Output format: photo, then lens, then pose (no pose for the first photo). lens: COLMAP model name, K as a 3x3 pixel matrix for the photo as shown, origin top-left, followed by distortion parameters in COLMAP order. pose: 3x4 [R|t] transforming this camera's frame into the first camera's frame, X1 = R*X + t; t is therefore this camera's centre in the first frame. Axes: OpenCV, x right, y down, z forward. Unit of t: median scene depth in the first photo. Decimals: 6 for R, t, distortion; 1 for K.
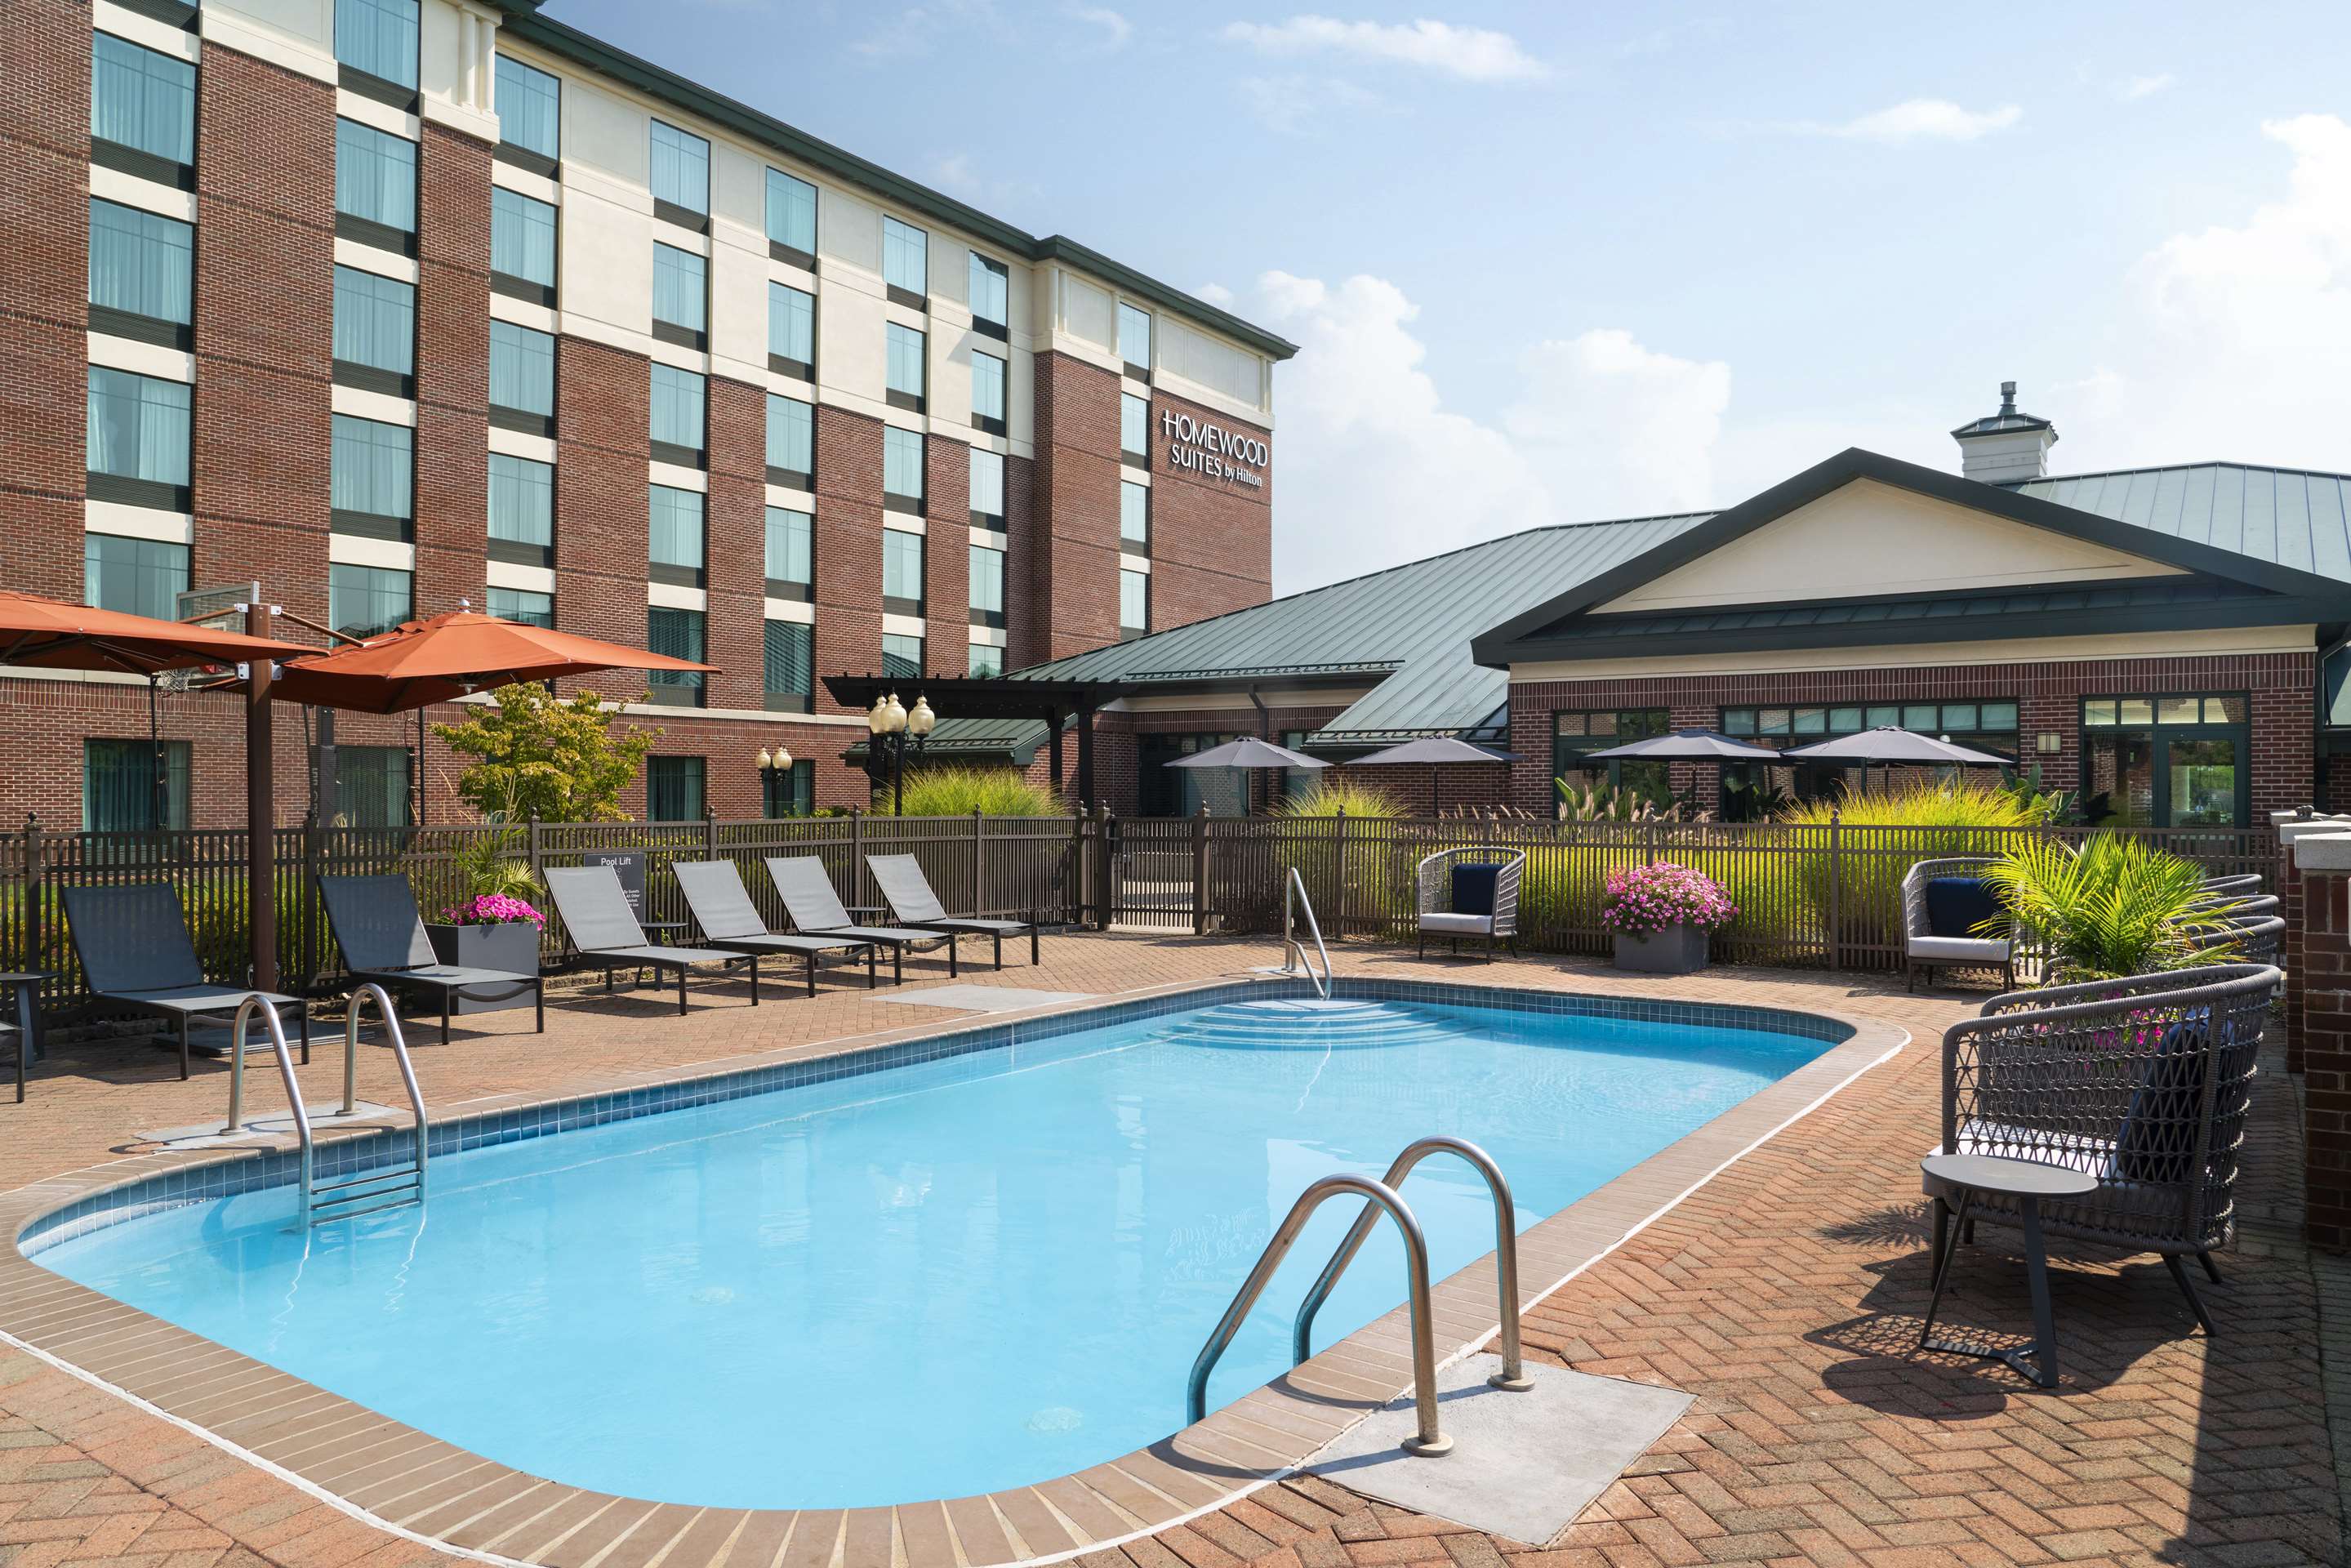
lens RADIAL K [[1574.9, 0, 1175.5], [0, 1574.9, 784.0], [0, 0, 1]] dist [-0.002499, 0.001526]
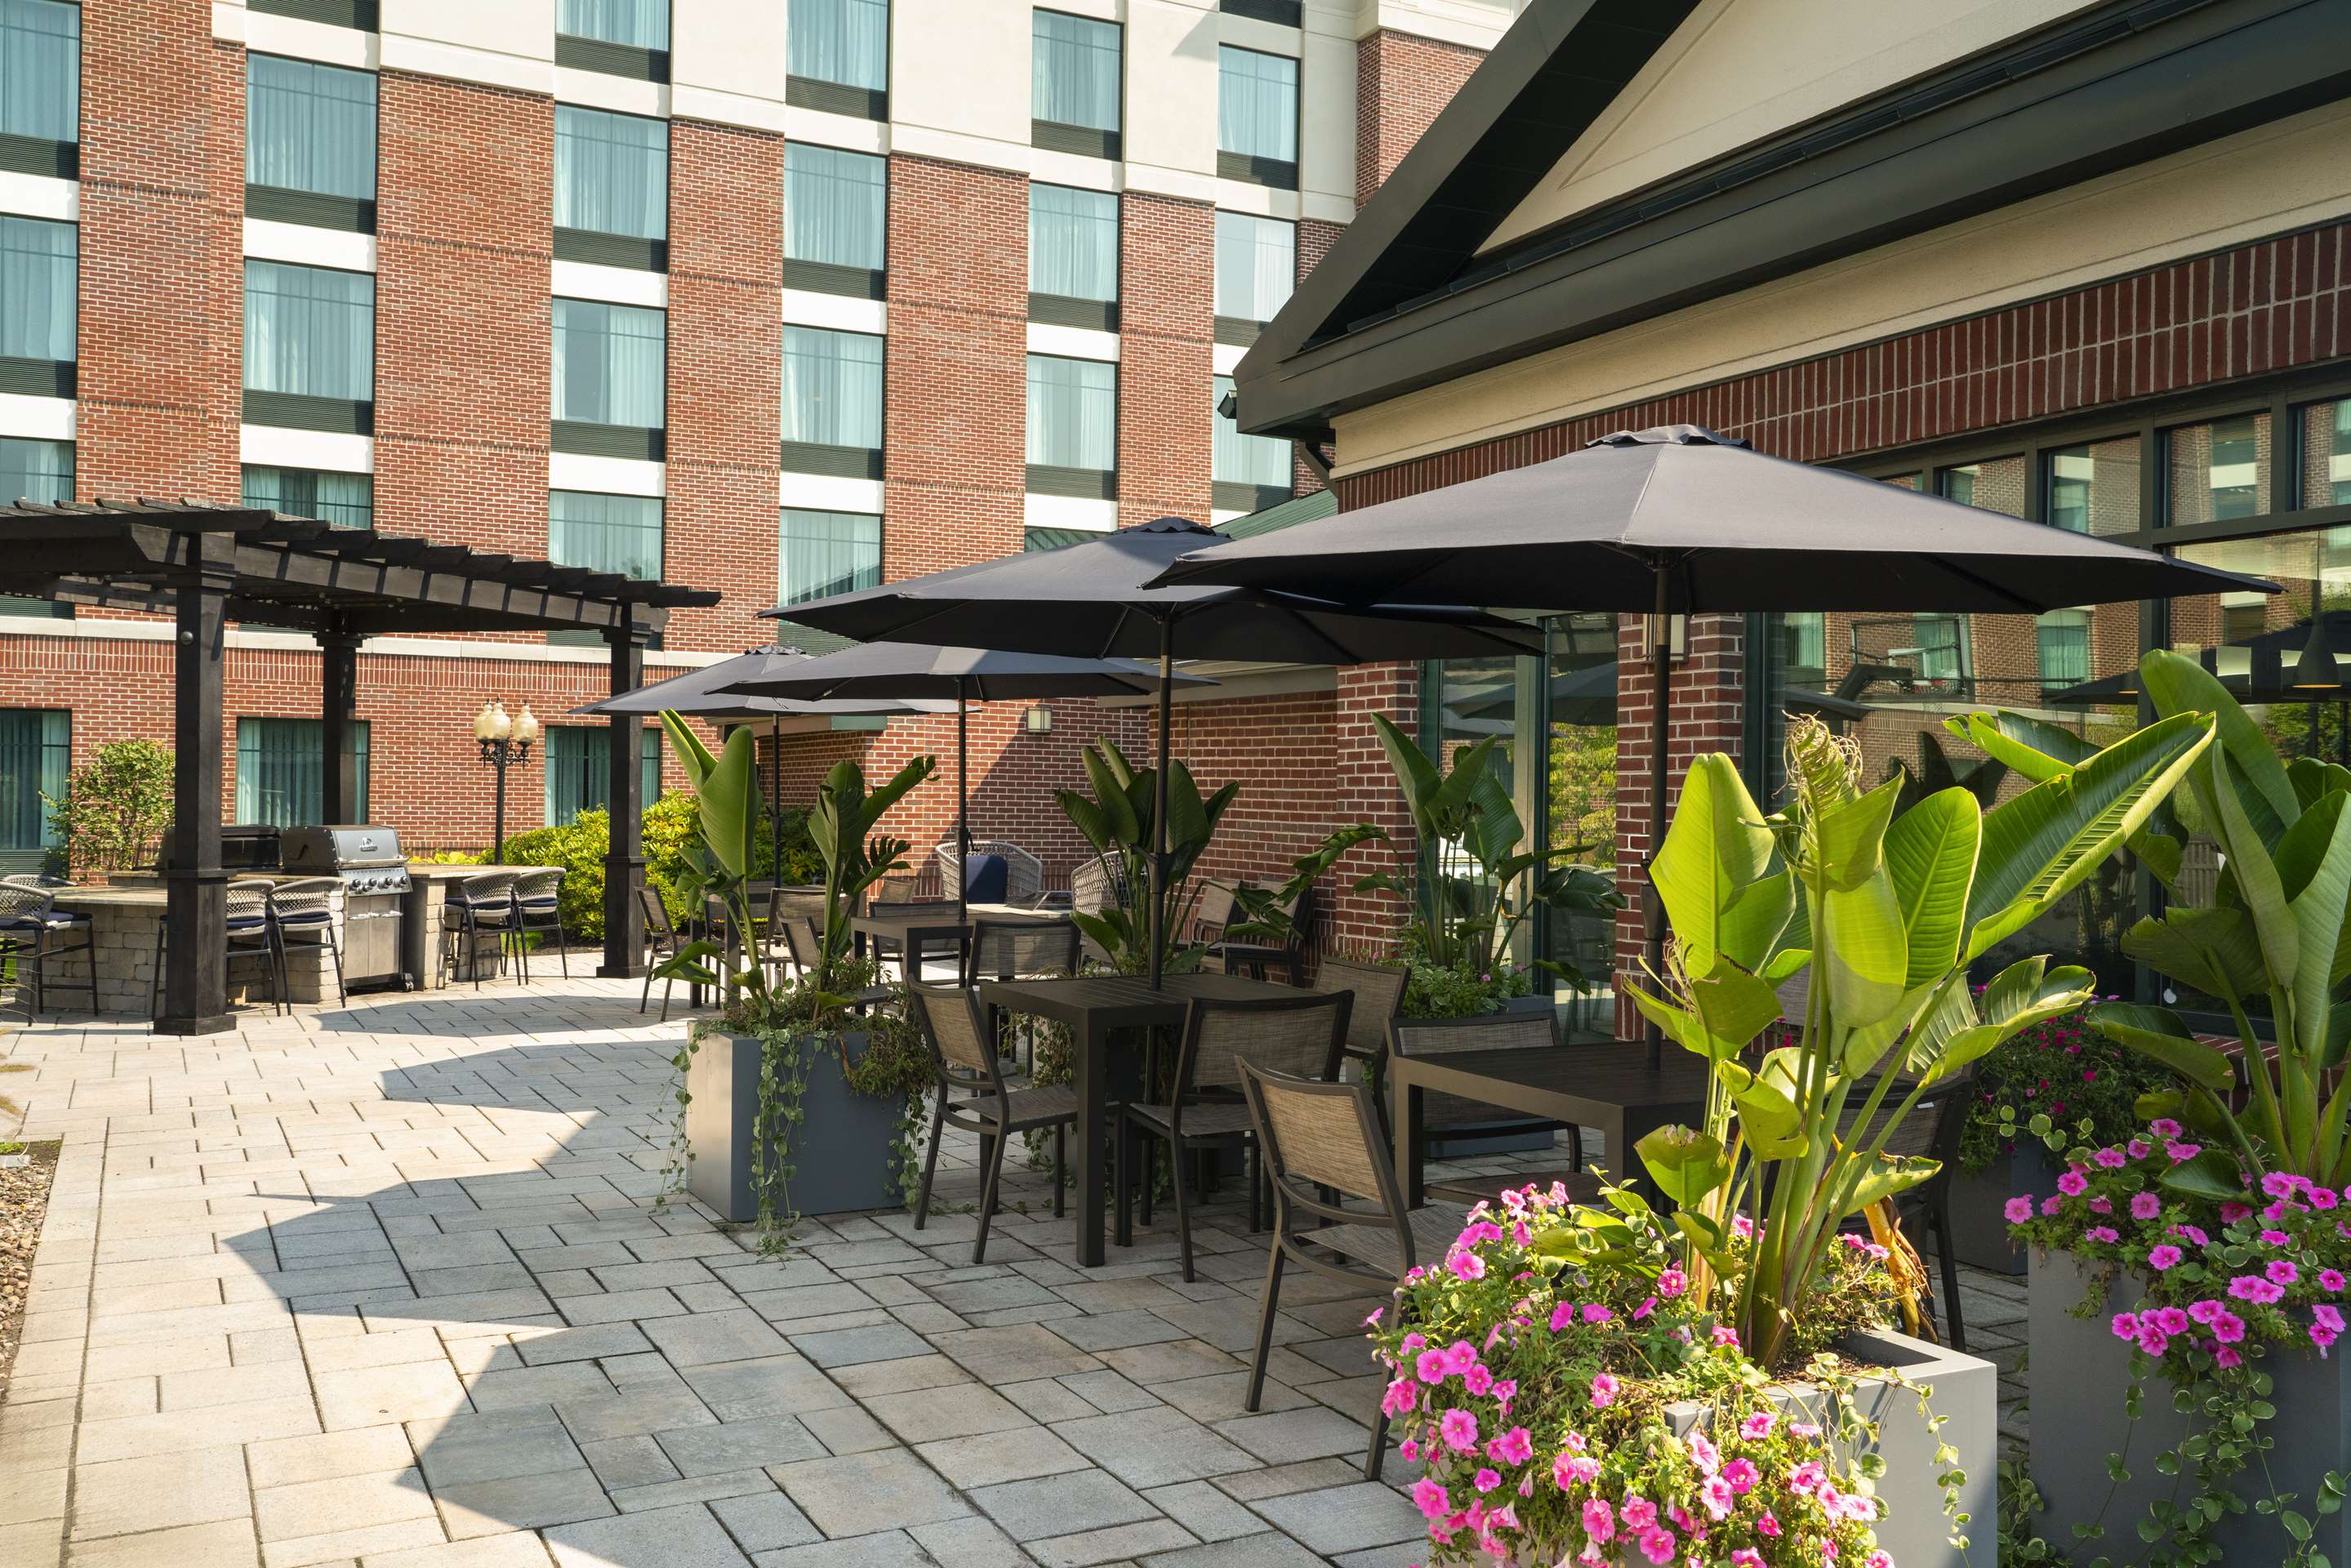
lens RADIAL K [[2026.5, 0, 1175.5], [0, 2026.5, 784.0], [0, 0, 1]] dist [0.040607, -0.011426]
pose [[0.879926, 0.005431, -0.475080, 0.223104], [-0.006303, 0.999980, -0.000242, 0.003491], [0.475069, 0.003208, 0.879943, 0.317555]]
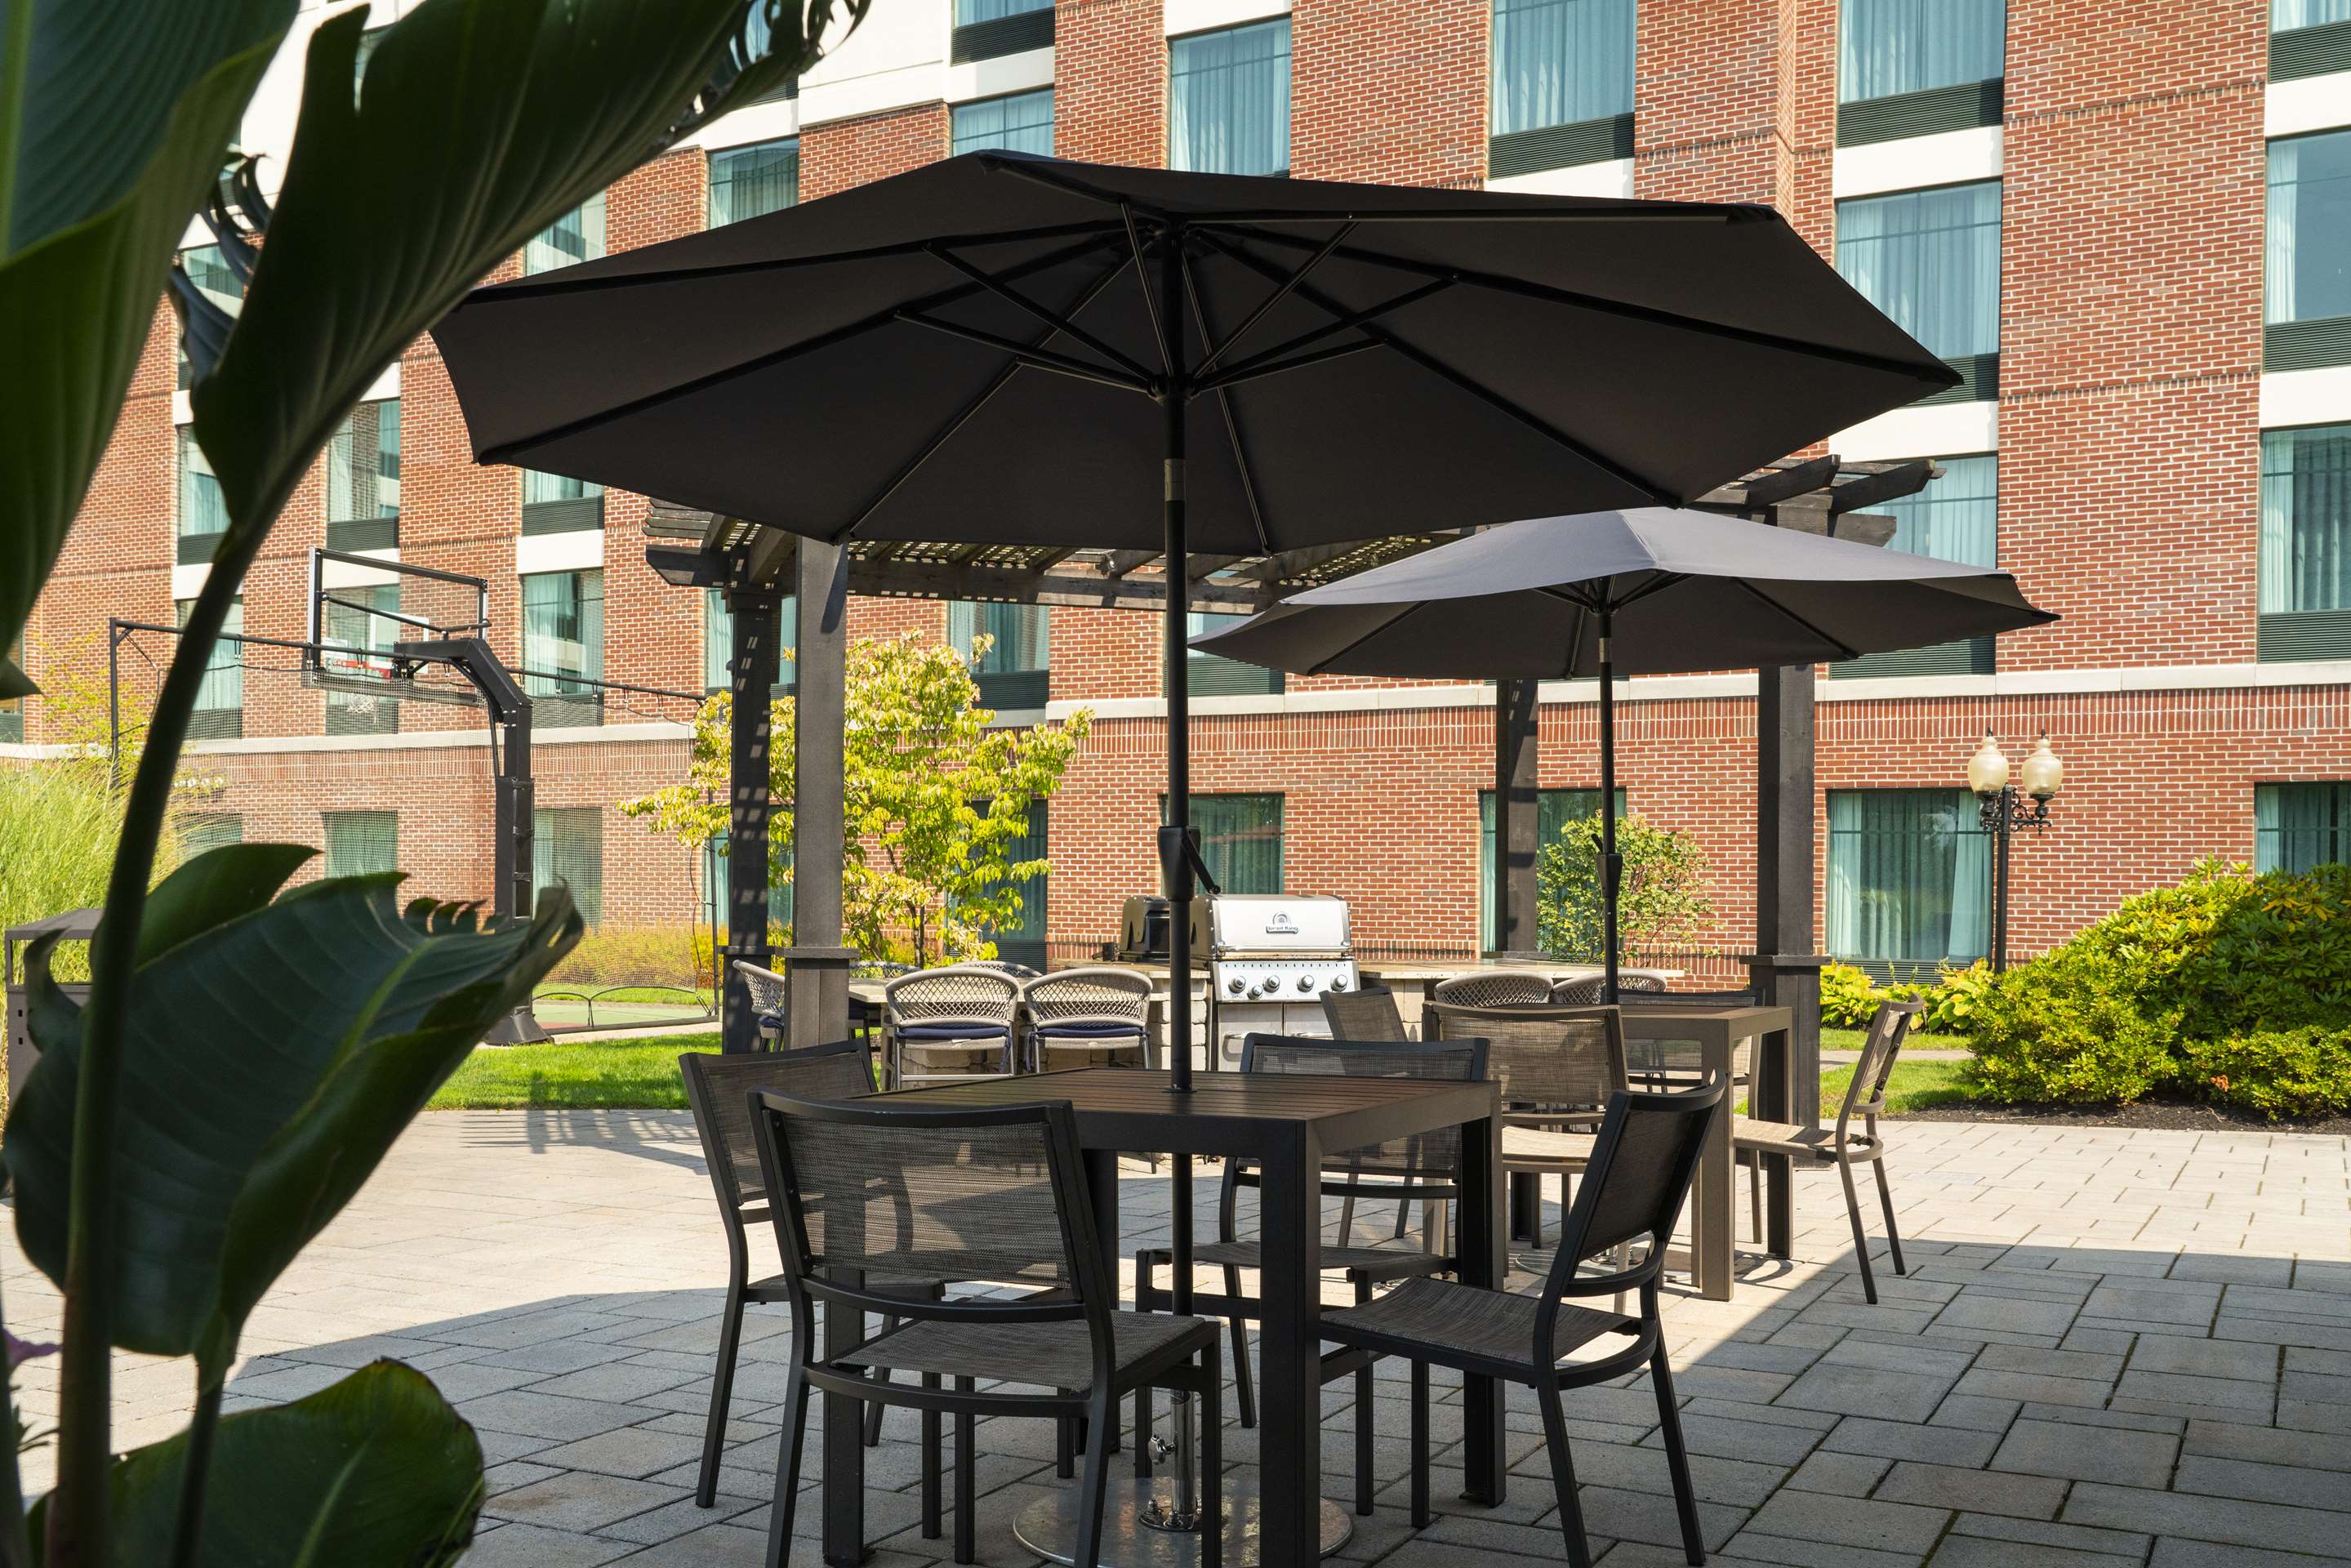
lens RADIAL K [[2176.9, 0, 1182.2], [0, 2176.9, 888.1], [0, 0, 1]] dist [0.044427, -0.001478]
pose [[0.128205, -0.006386, -0.991727, 0.173687], [-0.001336, 0.999977, -0.006611, 0.011911], [0.991747, 0.002173, 0.128193, 0.508584]]
